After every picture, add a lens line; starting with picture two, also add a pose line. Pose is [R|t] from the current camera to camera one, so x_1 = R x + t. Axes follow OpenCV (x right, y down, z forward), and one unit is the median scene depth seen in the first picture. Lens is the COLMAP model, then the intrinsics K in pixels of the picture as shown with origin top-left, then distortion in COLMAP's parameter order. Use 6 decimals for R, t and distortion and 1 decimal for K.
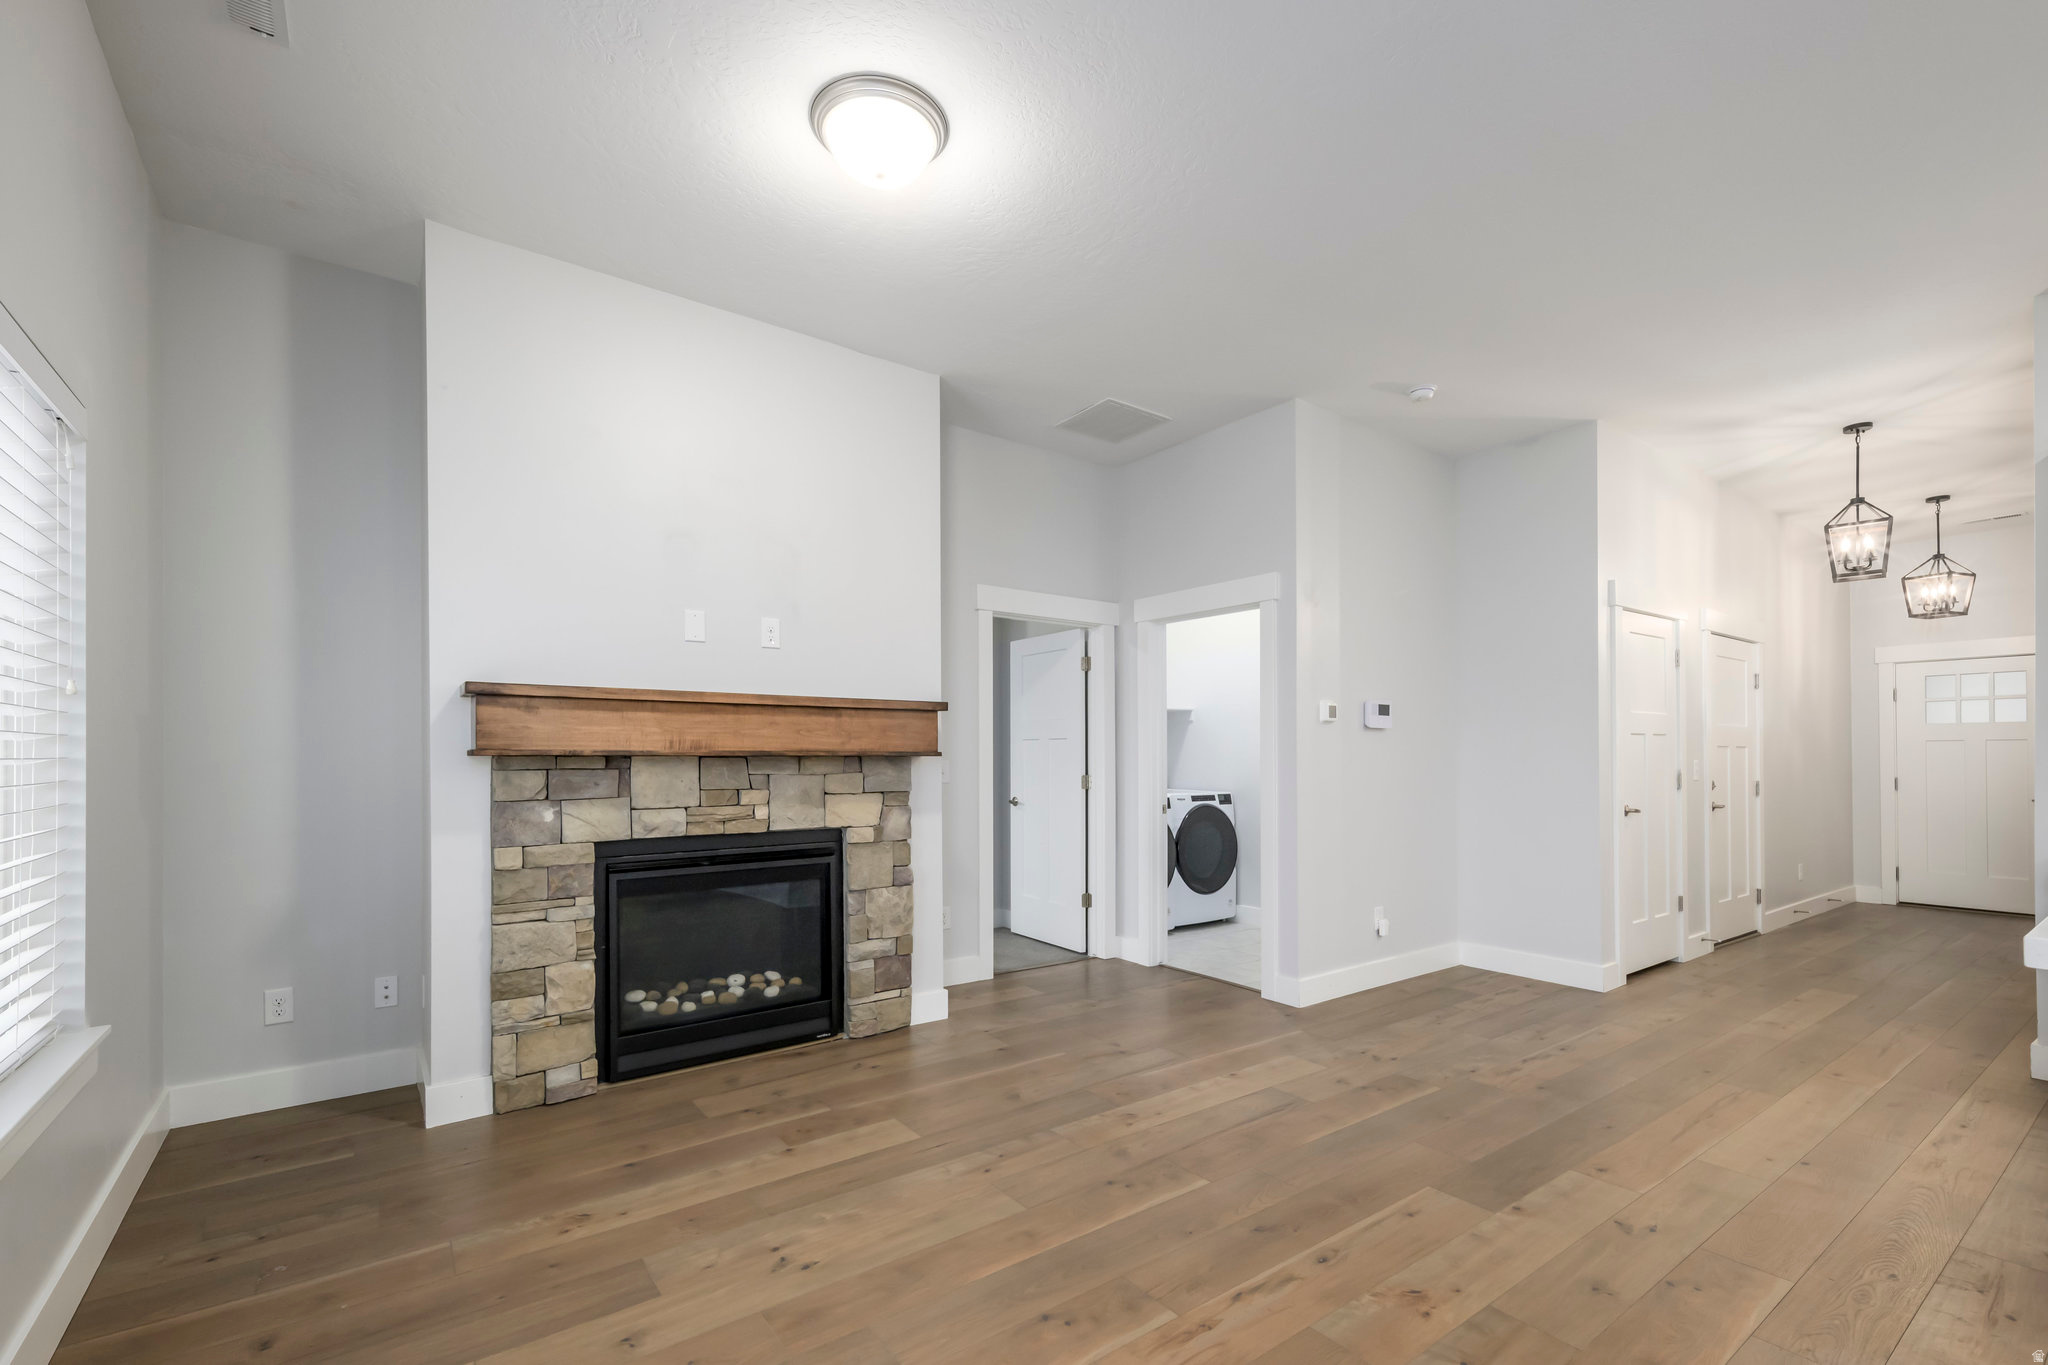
lens RADIAL K [[893.6, 0, 1026.2], [0, 893.6, 743.8], [0, 0, 1]] dist [0.014730, -0.002416]
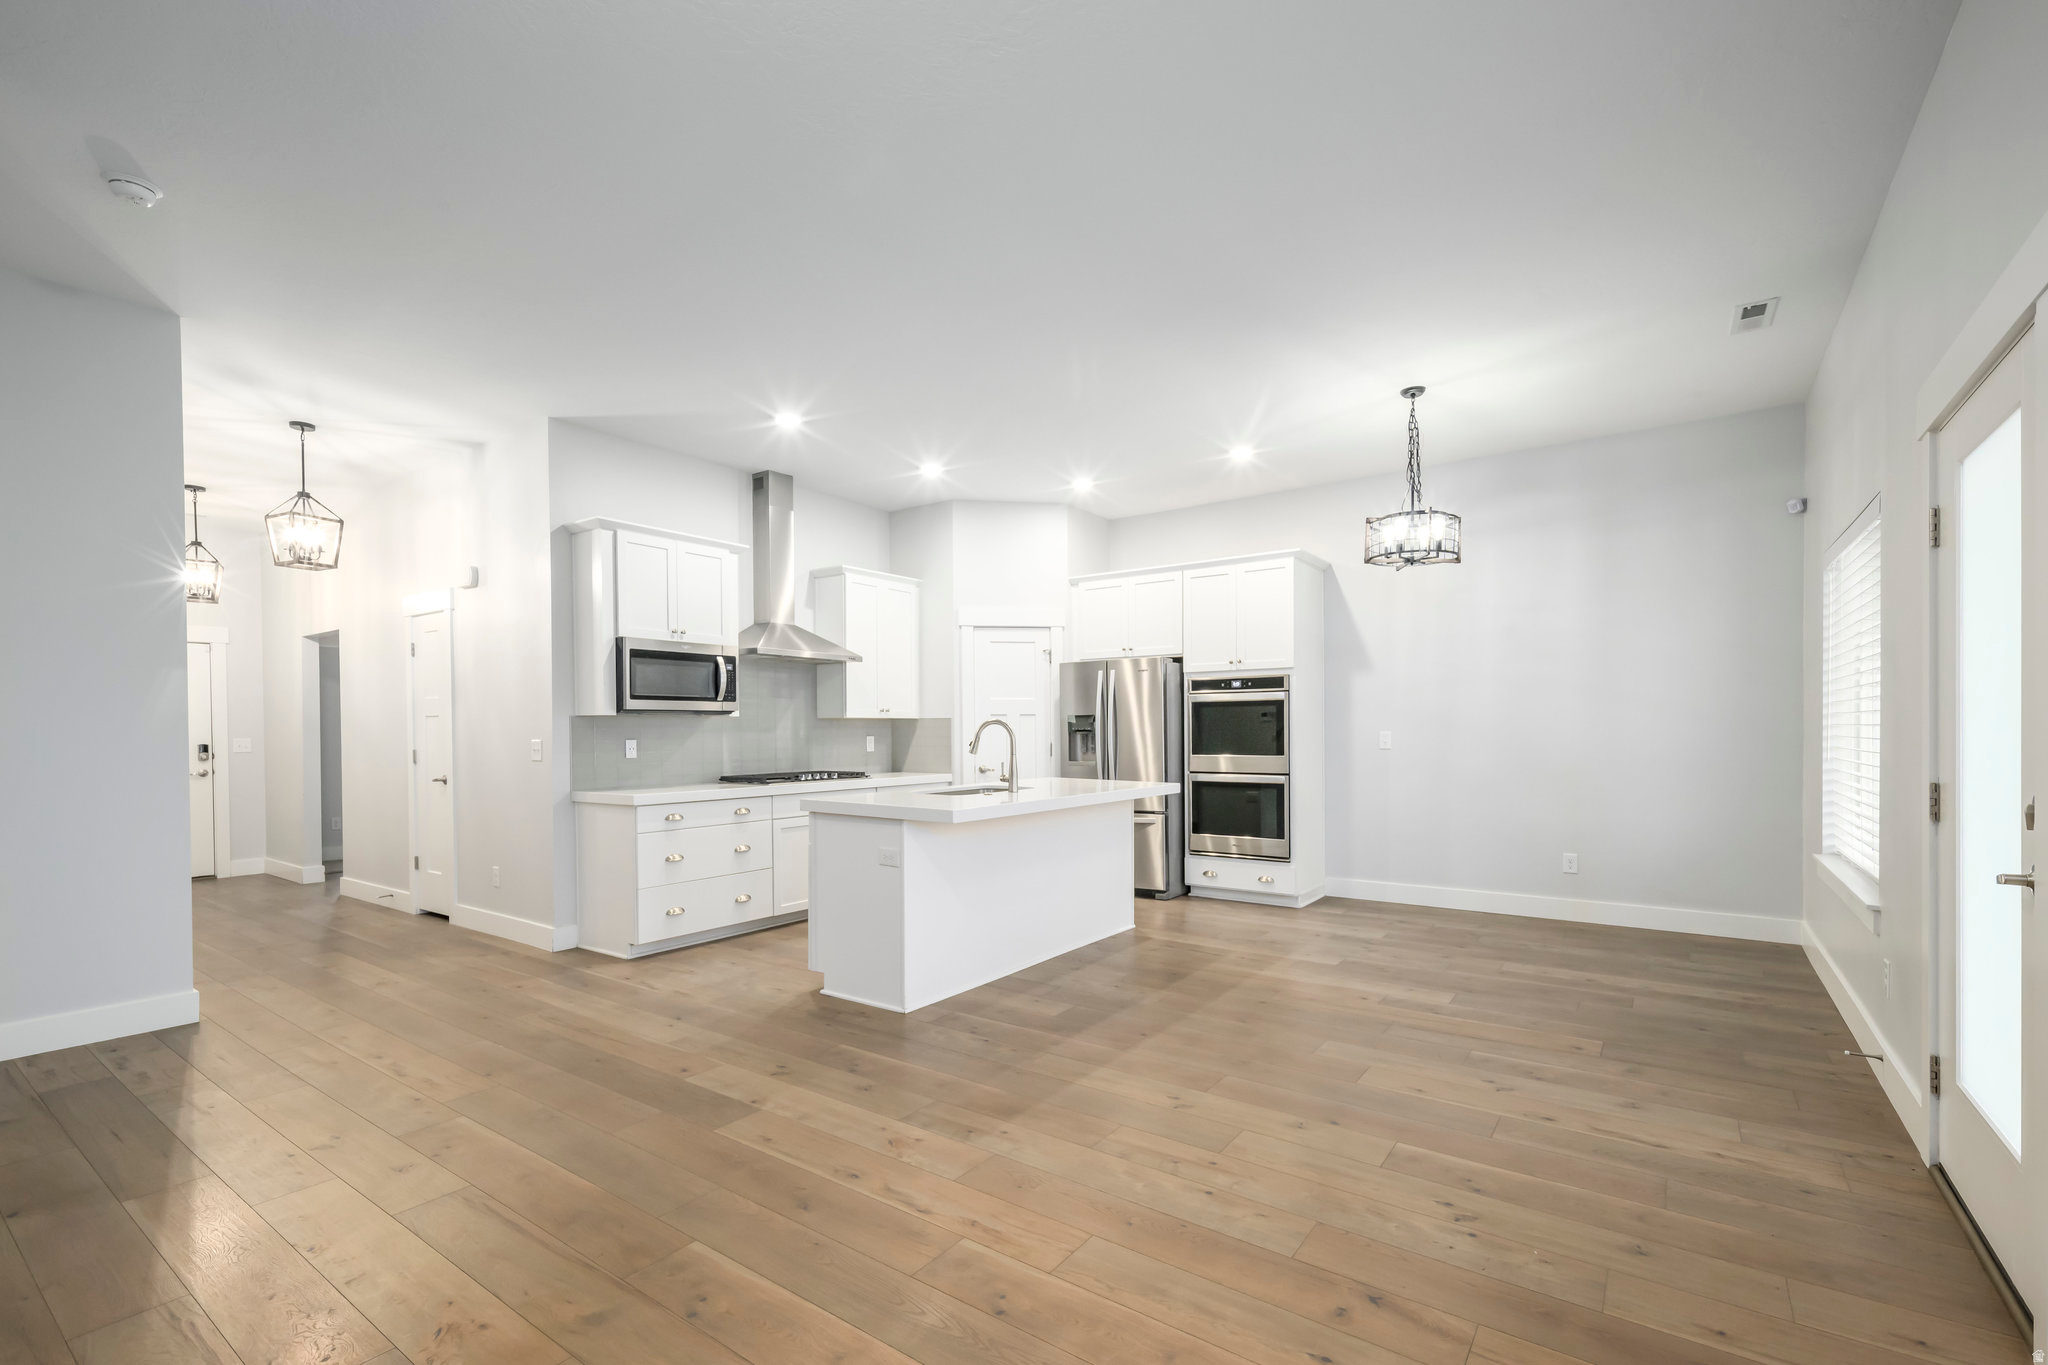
lens RADIAL K [[893.6, 0, 1034.0], [0, 893.6, 738.2], [0, 0, 1]] dist [0.014730, -0.002416]
pose [[-0.310767, -0.005833, 0.950468, -0.451897], [-0.007519, 0.999965, 0.003678, 0.010751], [-0.950456, -0.006003, -0.310800, 0.637876]]
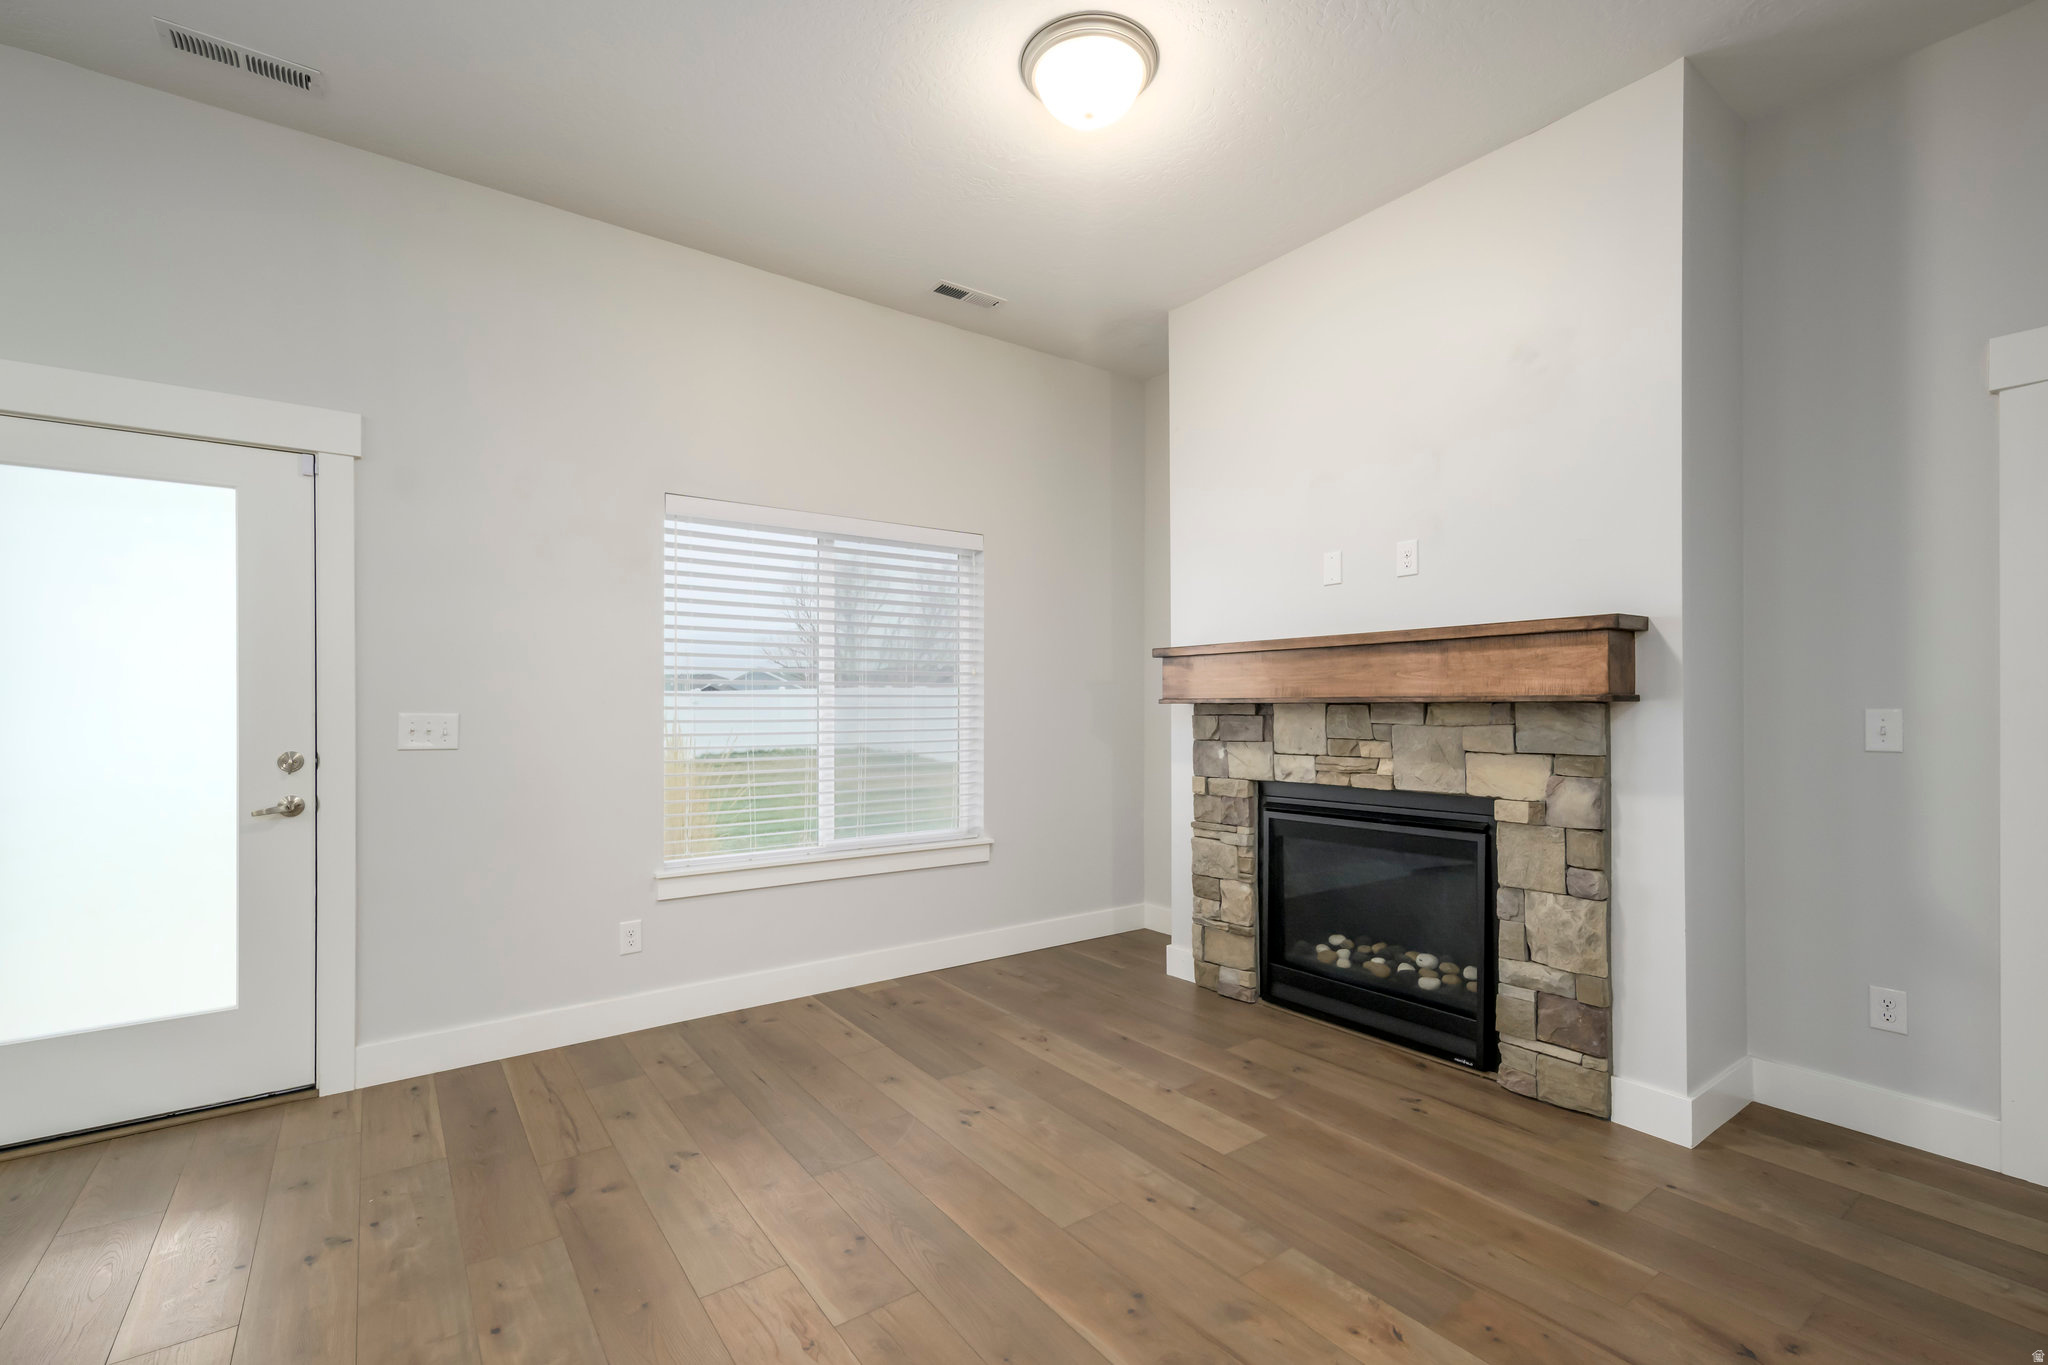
lens RADIAL K [[893.6, 0, 1029.9], [0, 893.6, 702.2], [0, 0, 1]] dist [0.014730, -0.002416]
pose [[-0.005357, -0.006300, -0.999966, 0.538363], [0.016122, 0.999850, -0.006386, 0.012029], [0.999856, -0.016155, -0.005255, 0.610477]]
